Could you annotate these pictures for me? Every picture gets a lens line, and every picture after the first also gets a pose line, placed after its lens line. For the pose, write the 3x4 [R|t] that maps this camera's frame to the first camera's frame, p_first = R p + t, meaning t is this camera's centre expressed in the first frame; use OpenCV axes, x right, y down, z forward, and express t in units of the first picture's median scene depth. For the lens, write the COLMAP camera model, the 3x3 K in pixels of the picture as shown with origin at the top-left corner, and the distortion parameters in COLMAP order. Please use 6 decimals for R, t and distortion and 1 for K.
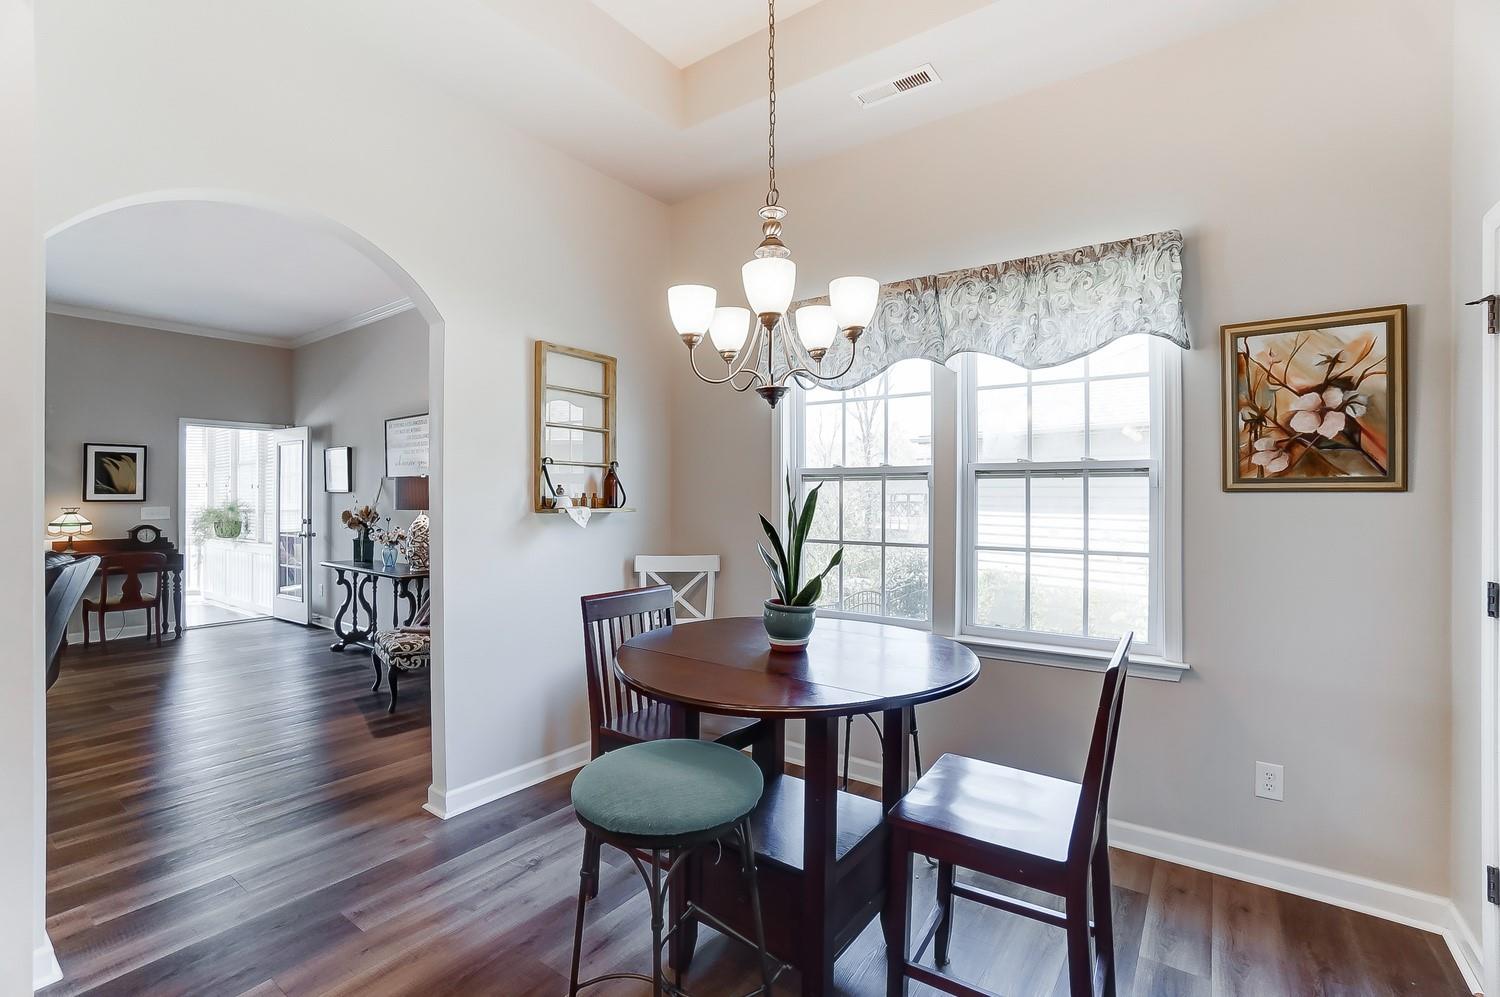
lens RADIAL K [[660.9, 0, 742.6], [0, 660.9, 475.2], [0, 0, 1]] dist [-0.004016, 0.000096]
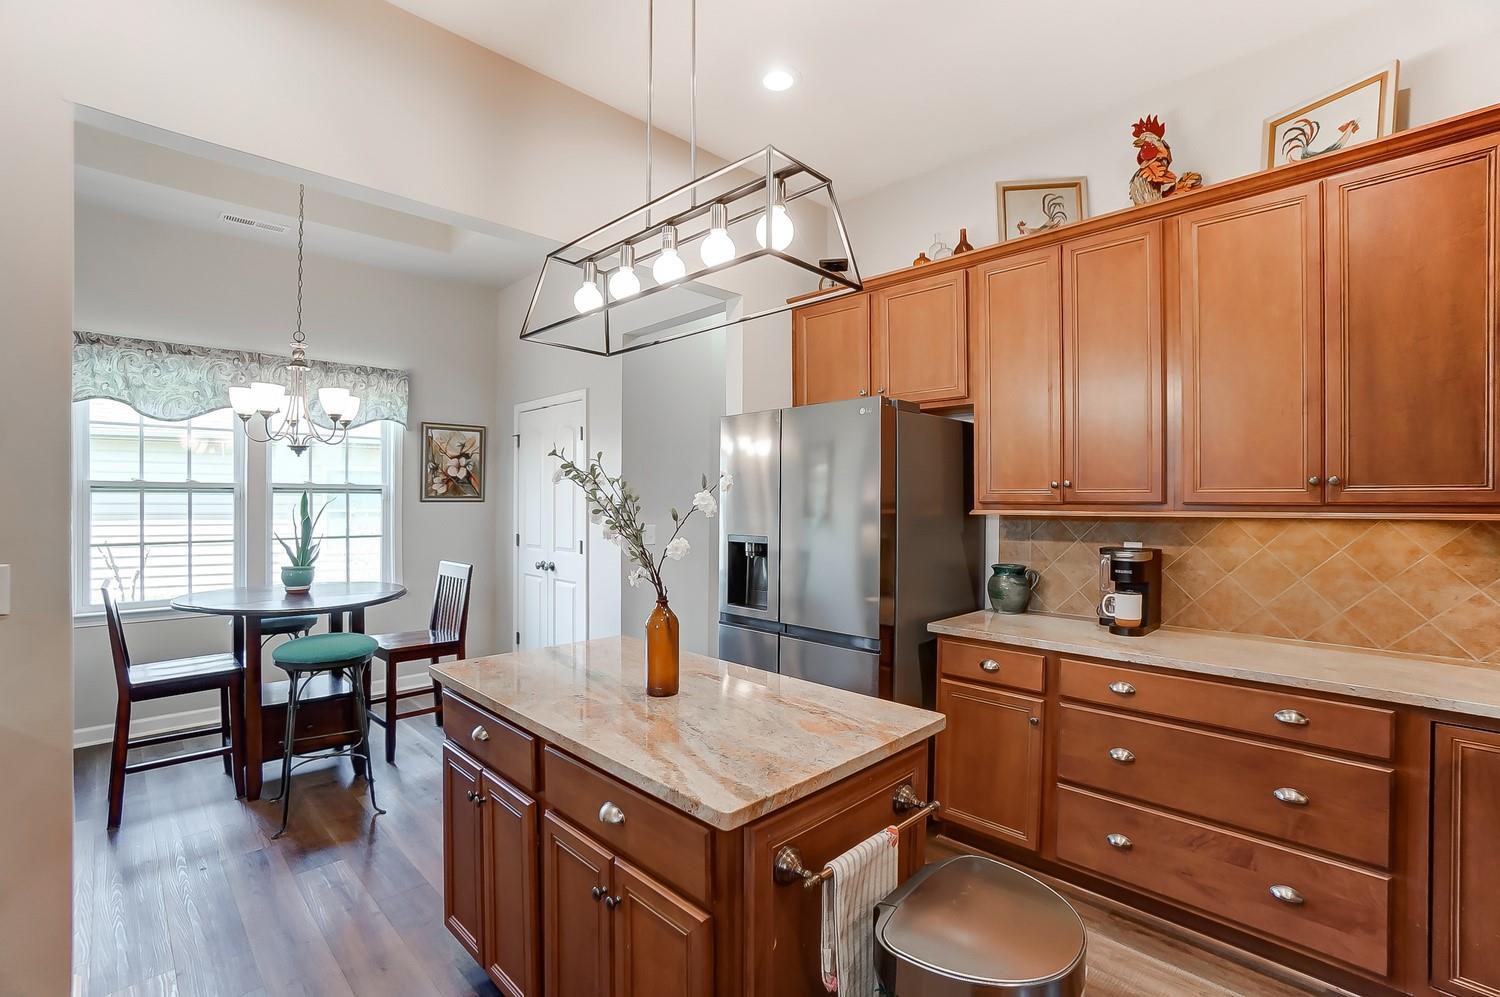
lens RADIAL K [[660.9, 0, 753.0], [0, 660.9, 501.7], [0, 0, 1]] dist [-0.004016, 0.000096]
pose [[0.209145, 0.007741, 0.977854, -1.104775], [-0.018010, 0.999830, -0.004063, 0.013910], [-0.977719, -0.016762, 0.209249, -0.463926]]
